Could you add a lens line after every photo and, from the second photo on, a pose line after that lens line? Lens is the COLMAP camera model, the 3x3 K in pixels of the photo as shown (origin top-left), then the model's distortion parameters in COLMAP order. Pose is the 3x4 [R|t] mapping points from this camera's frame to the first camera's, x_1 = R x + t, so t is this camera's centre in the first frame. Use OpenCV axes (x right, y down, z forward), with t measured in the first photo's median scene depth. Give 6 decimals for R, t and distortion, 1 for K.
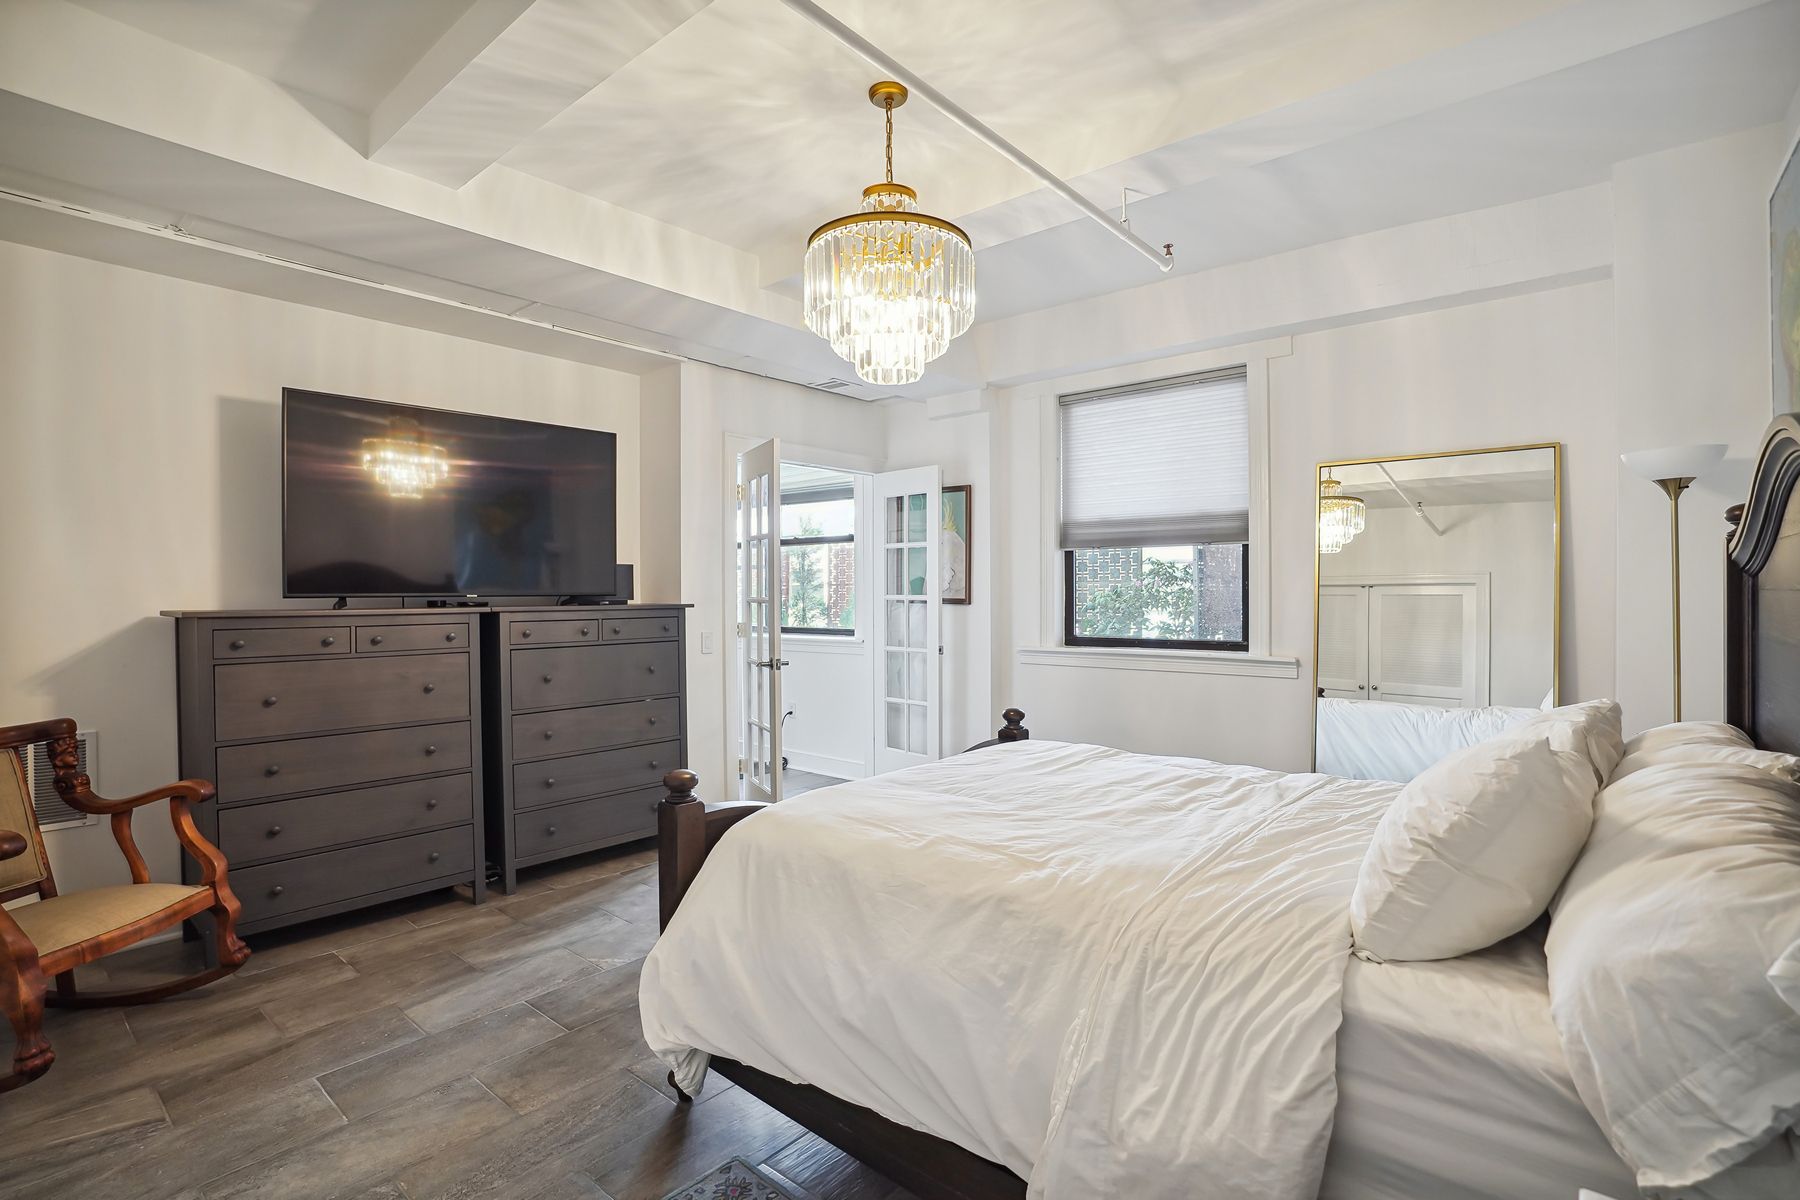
lens RADIAL K [[844.8, 0, 903.8], [0, 844.8, 594.7], [0, 0, 1]] dist [-0.067968, 0.026693]
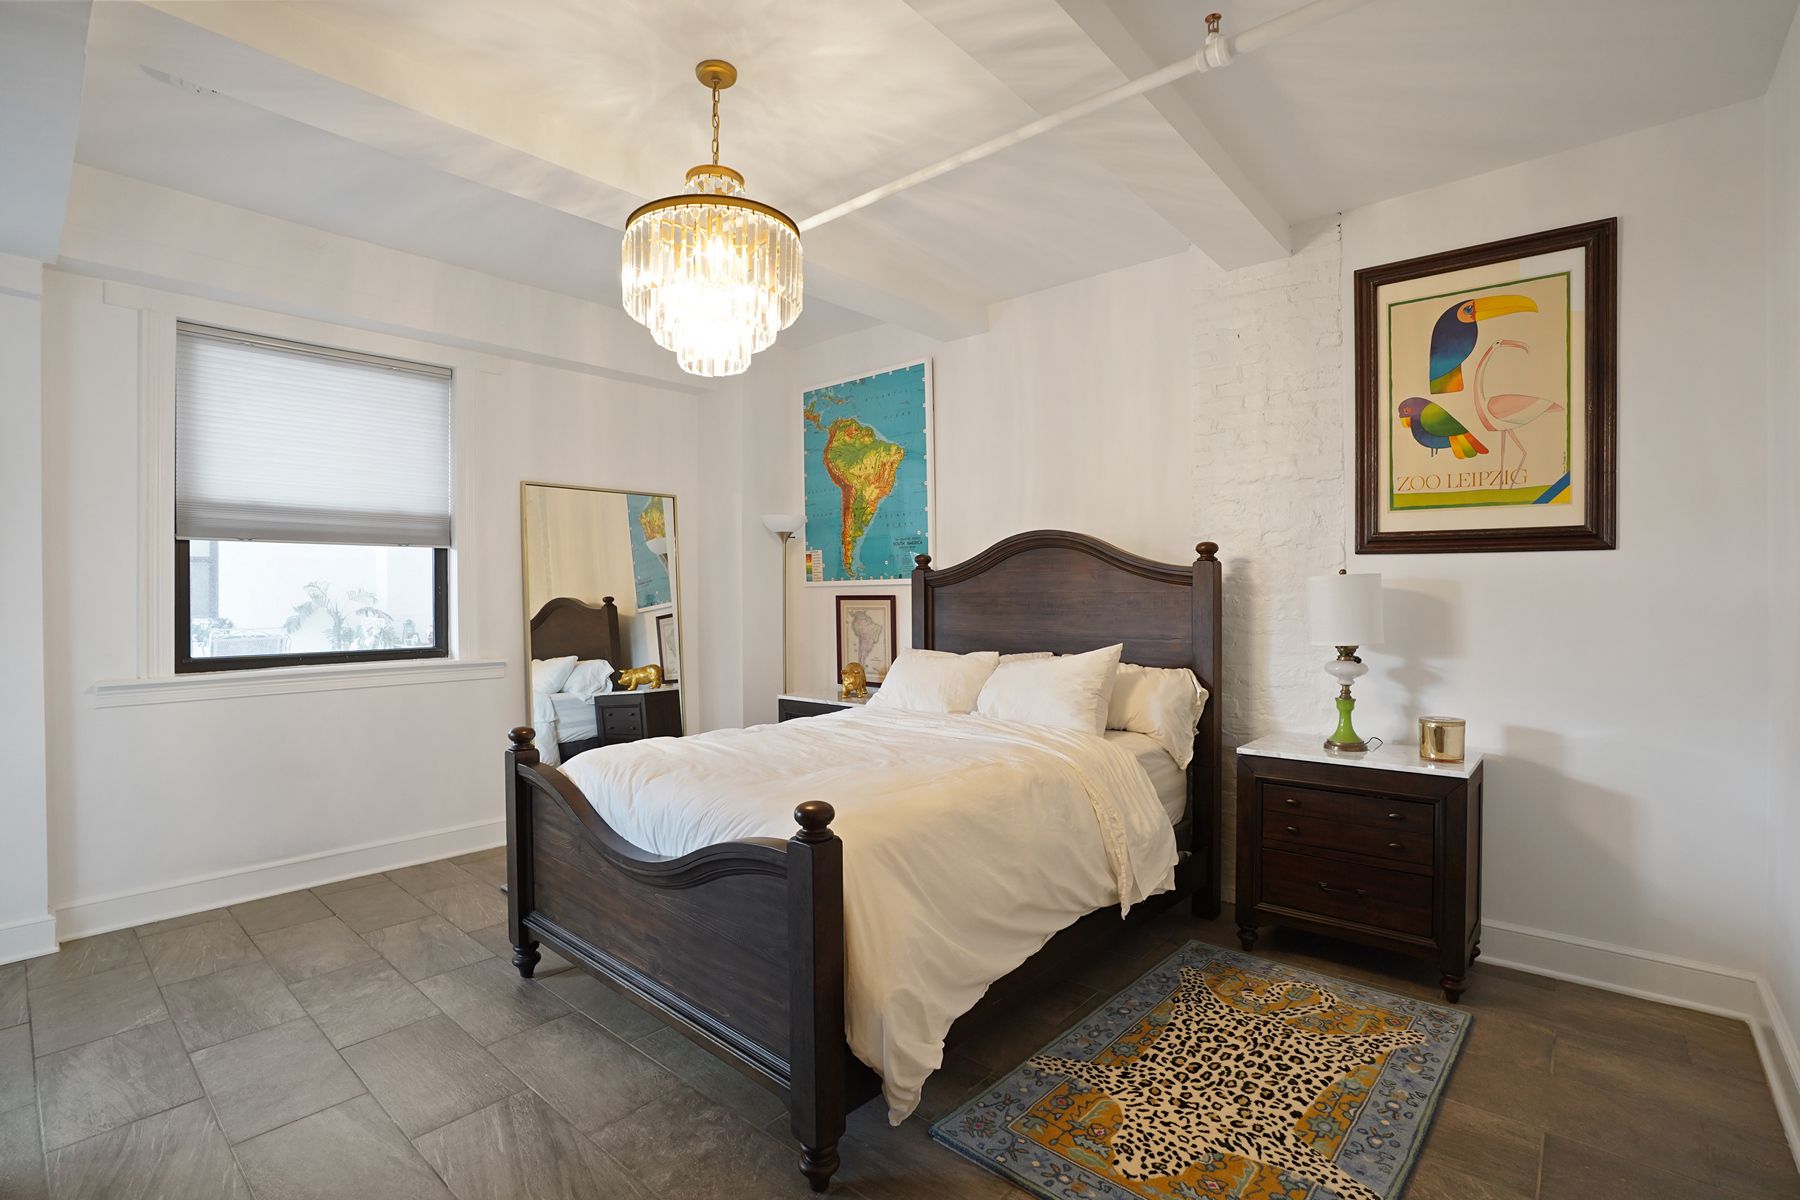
lens RADIAL K [[844.8, 0, 903.8], [0, 844.8, 594.7], [0, 0, 1]] dist [-0.067968, 0.026693]
pose [[0.032066, 0.007082, 0.999461, -0.588888], [0.001617, 0.999973, -0.007137, 0.001239], [-0.999484, 0.001845, 0.032054, 0.450652]]
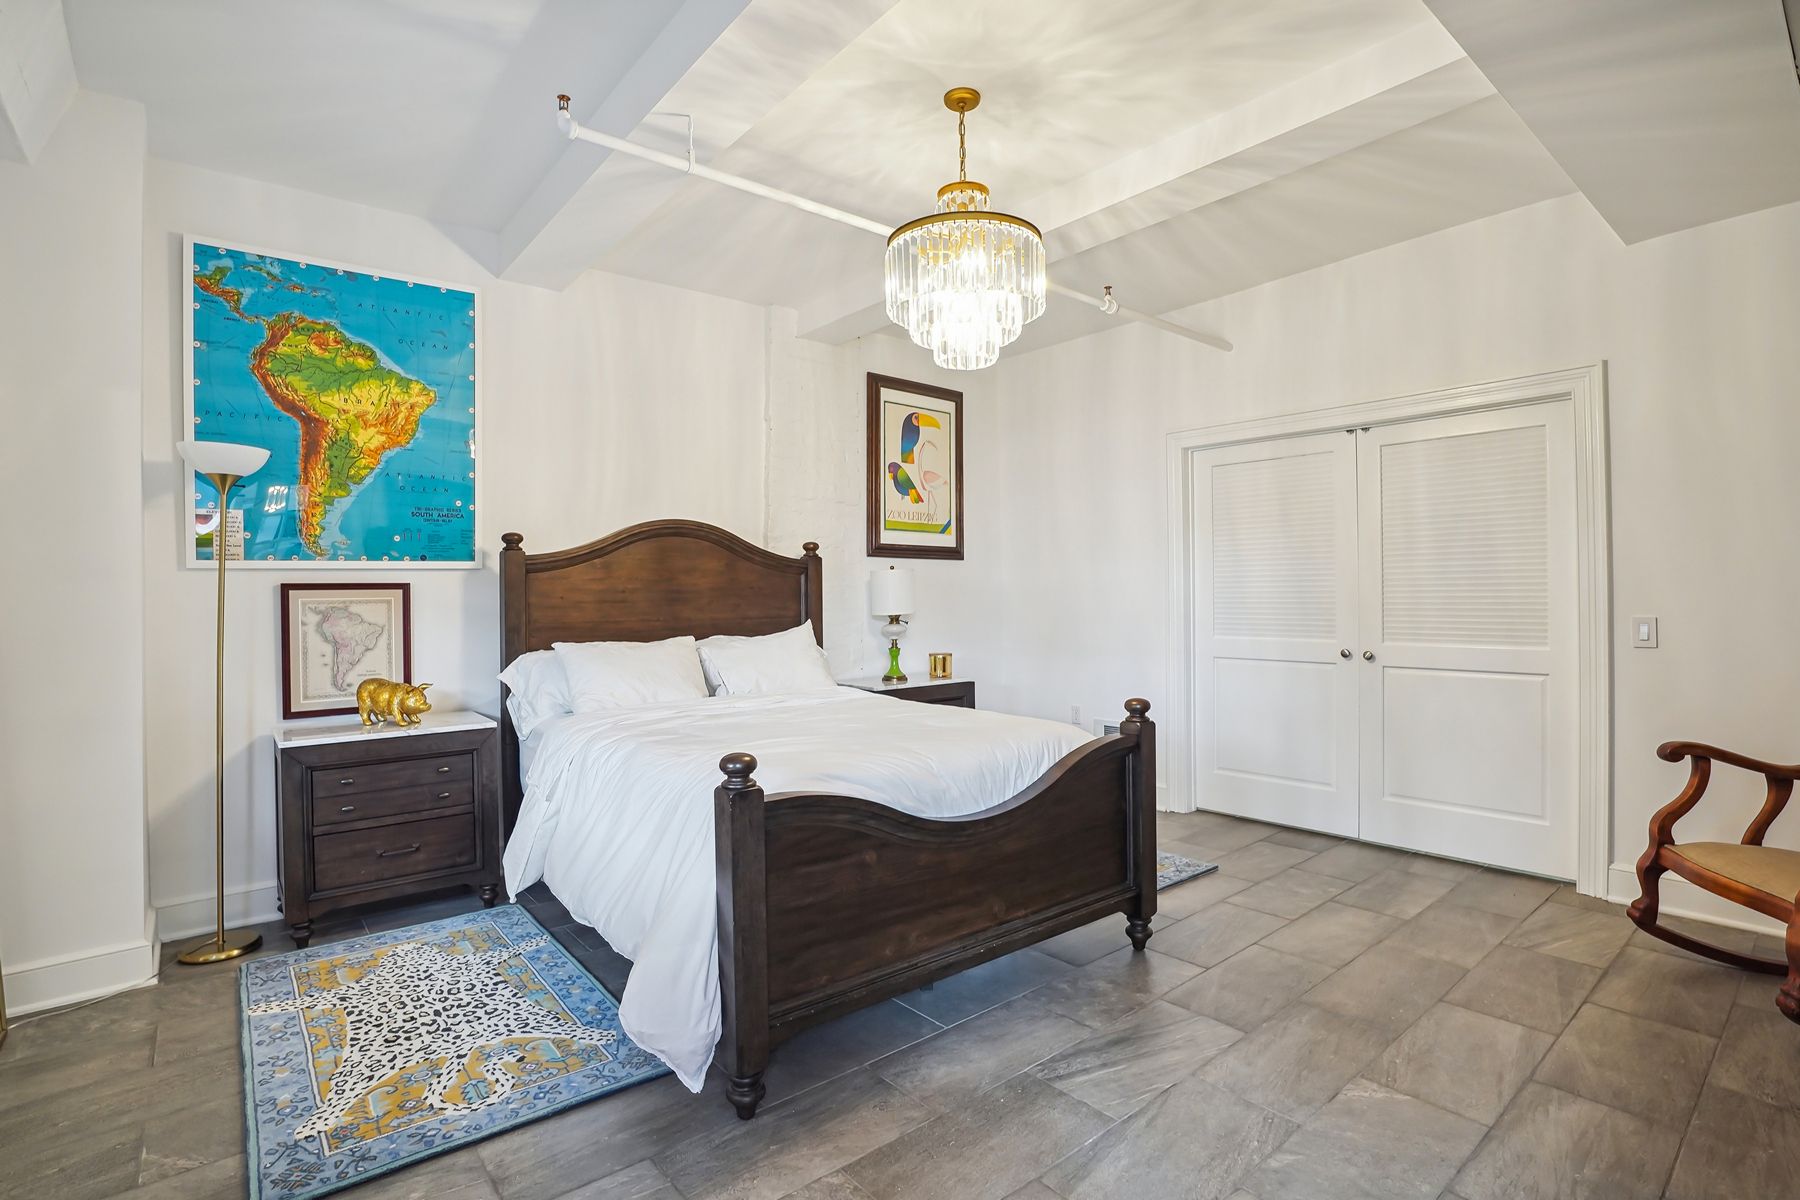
lens RADIAL K [[844.8, 0, 903.8], [0, 844.8, 594.7], [0, 0, 1]] dist [-0.067968, 0.026693]
pose [[-0.979022, 0.021613, 0.202607, -0.088207], [0.020957, 0.999766, -0.005381, 0.020805], [-0.202676, -0.001022, -0.979245, 1.232865]]
